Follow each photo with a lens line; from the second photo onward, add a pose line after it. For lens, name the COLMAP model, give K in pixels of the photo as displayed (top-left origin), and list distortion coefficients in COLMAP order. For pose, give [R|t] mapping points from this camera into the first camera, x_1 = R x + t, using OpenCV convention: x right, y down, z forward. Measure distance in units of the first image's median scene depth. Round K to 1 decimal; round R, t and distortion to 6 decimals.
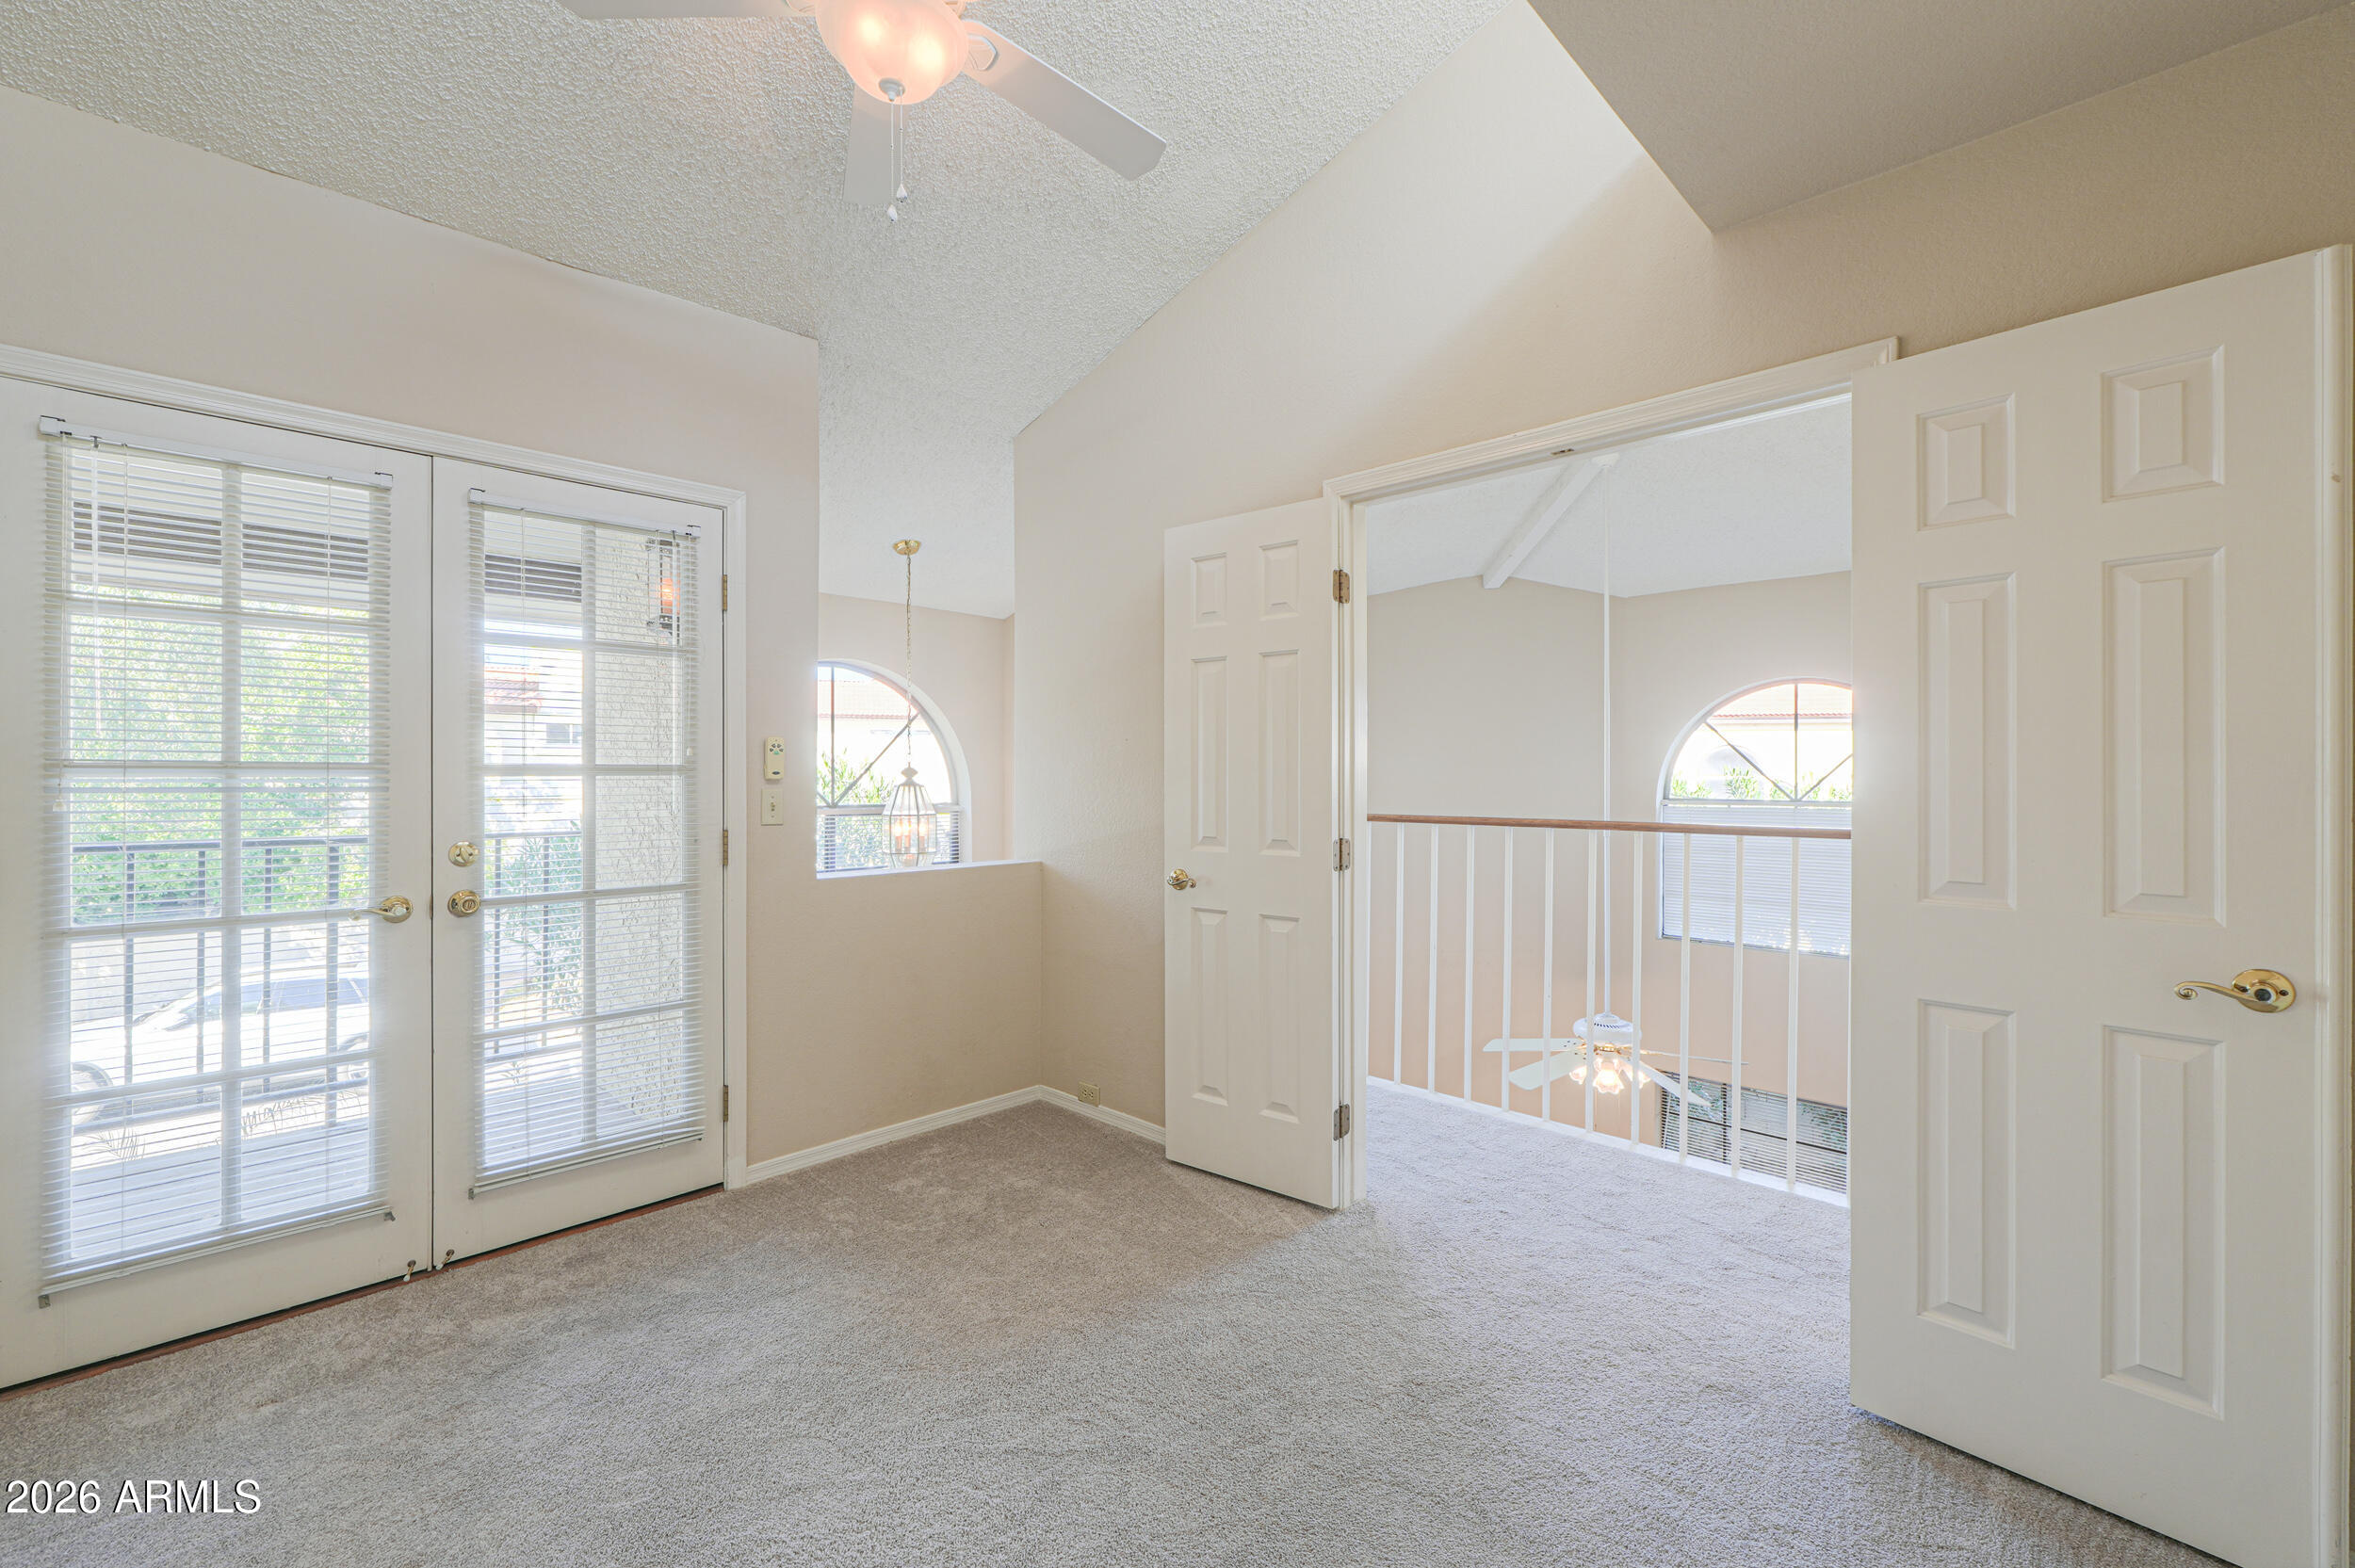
lens RADIAL K [[1003.3, 0, 1166.1], [0, 1003.3, 785.6], [0, 0, 1]] dist [0.001447, -0.000310]
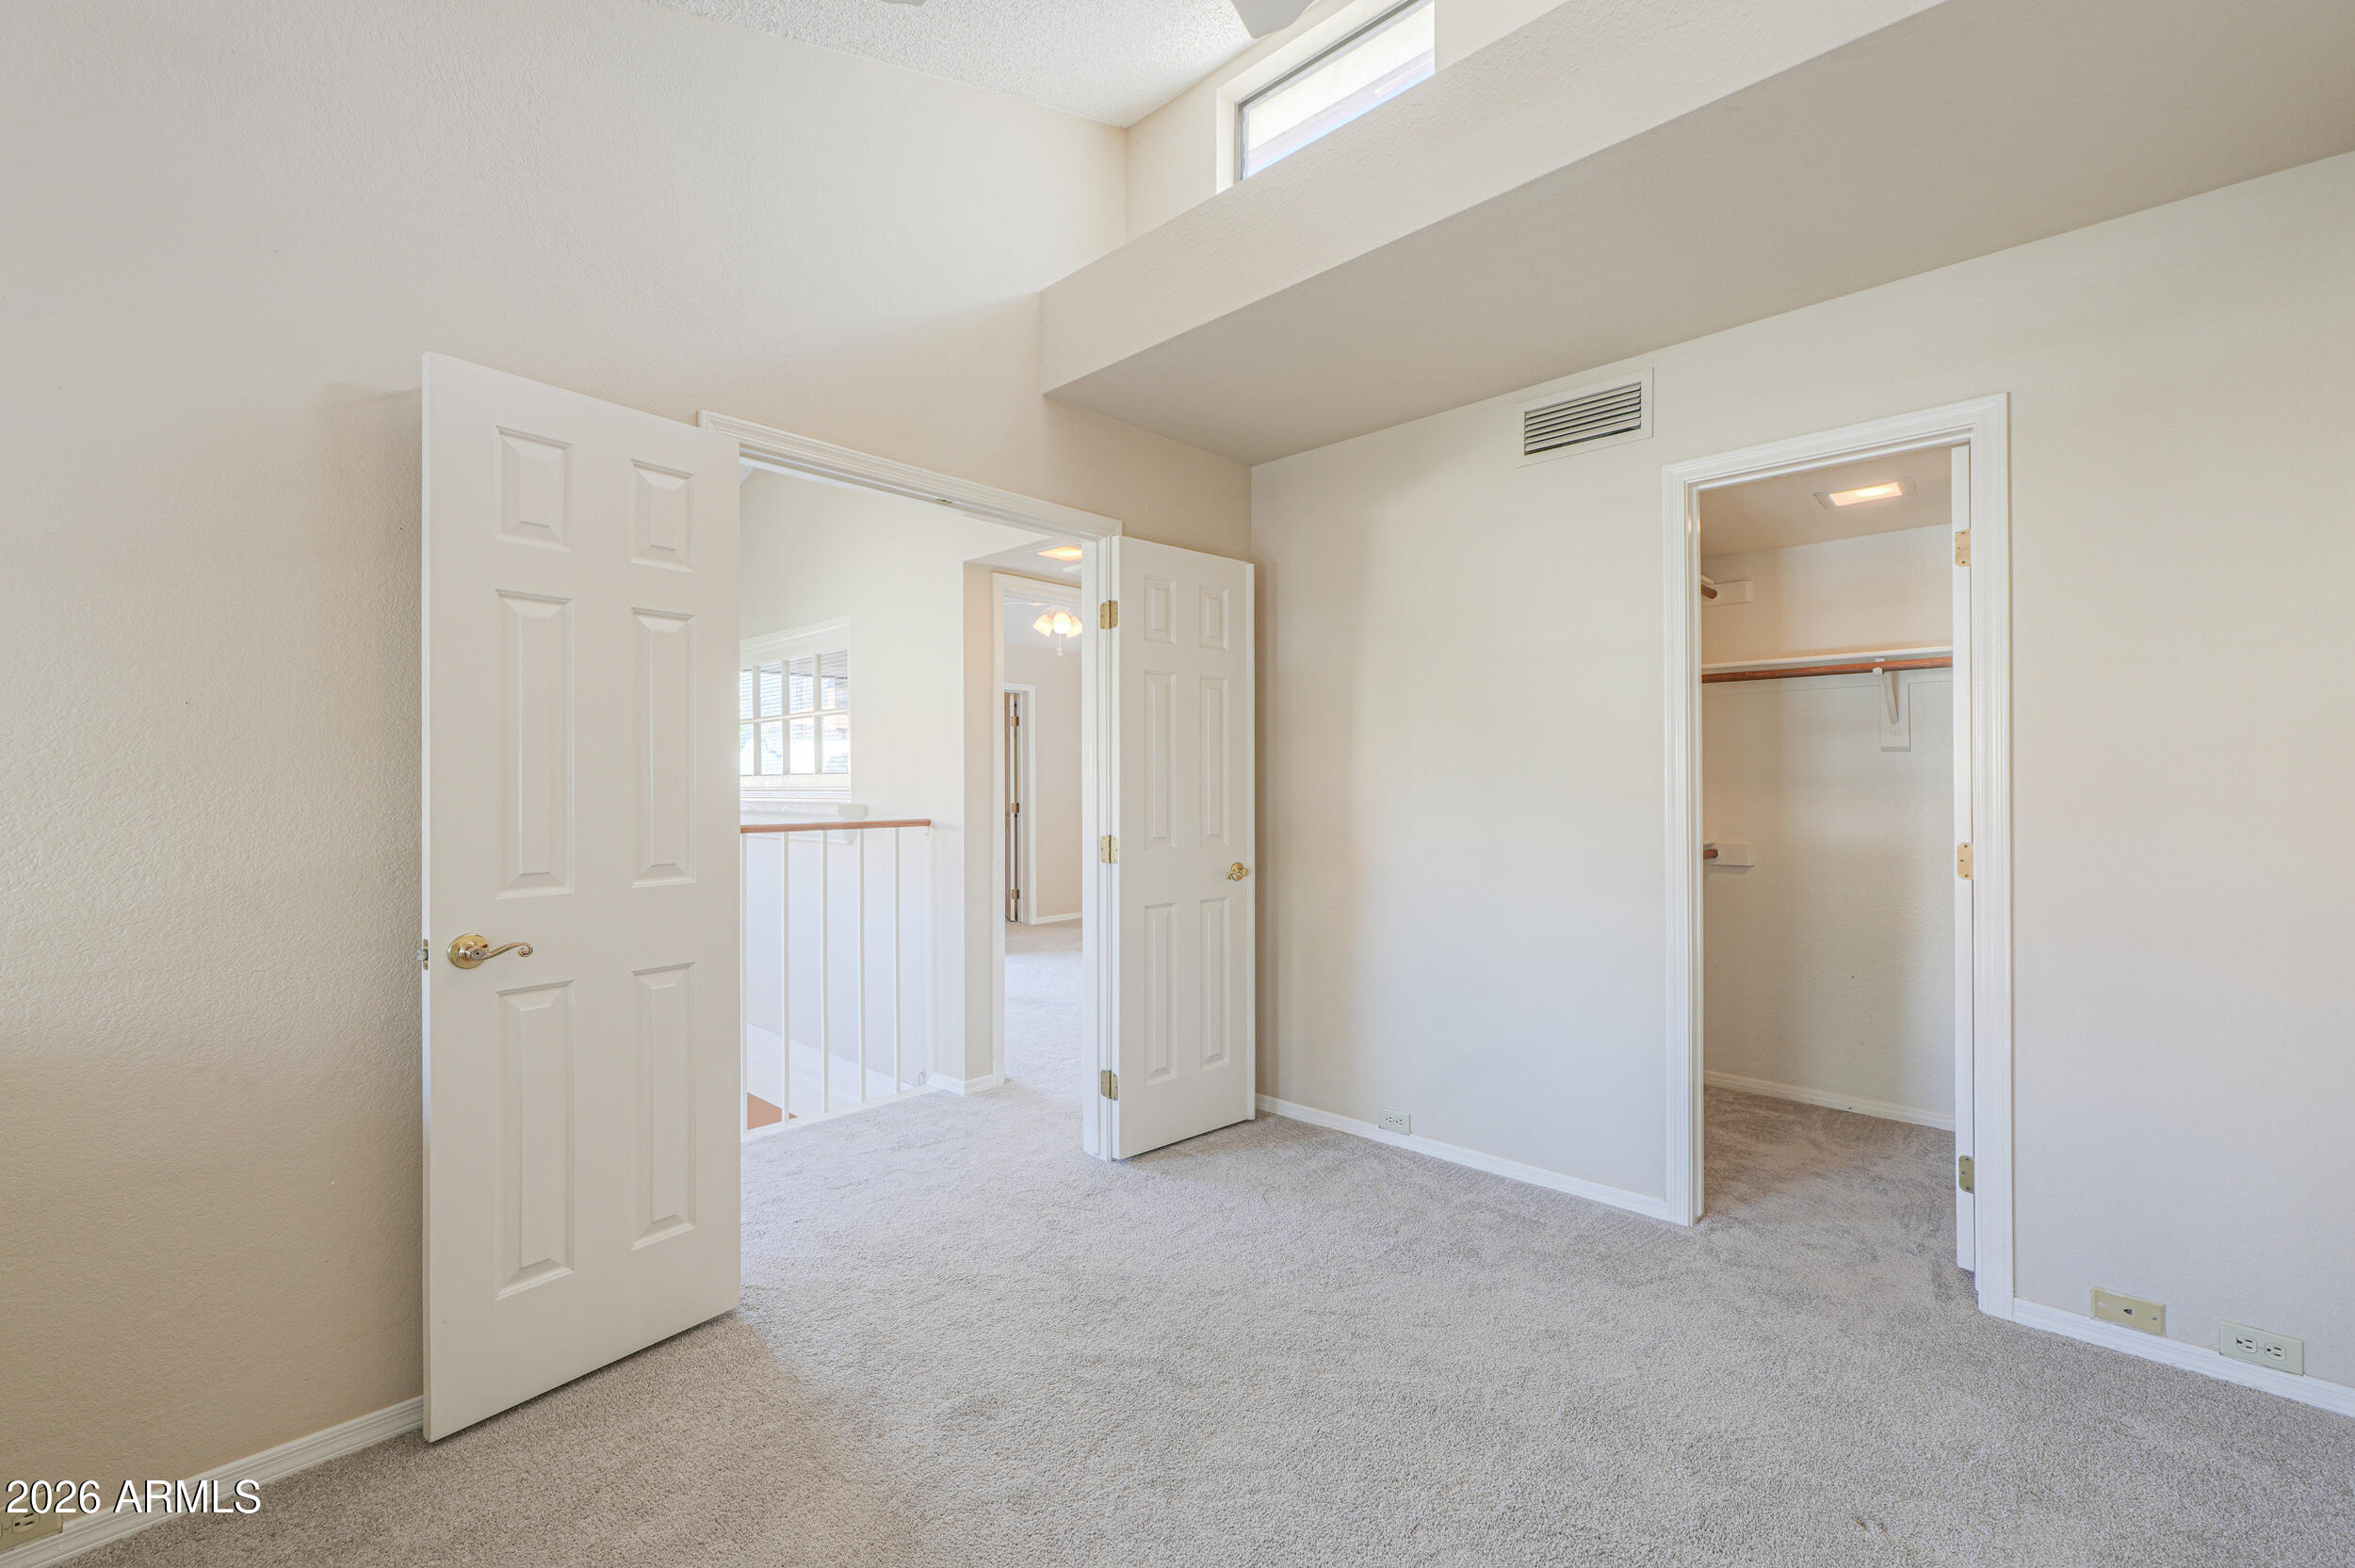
lens RADIAL K [[1003.3, 0, 1167.9], [0, 1003.3, 790.4], [0, 0, 1]] dist [0.001447, -0.000310]
pose [[-0.033643, -0.007589, 0.999405, -0.649316], [0.012137, 0.999894, 0.008001, -0.002309], [-0.999360, 0.012399, -0.033548, 0.654927]]
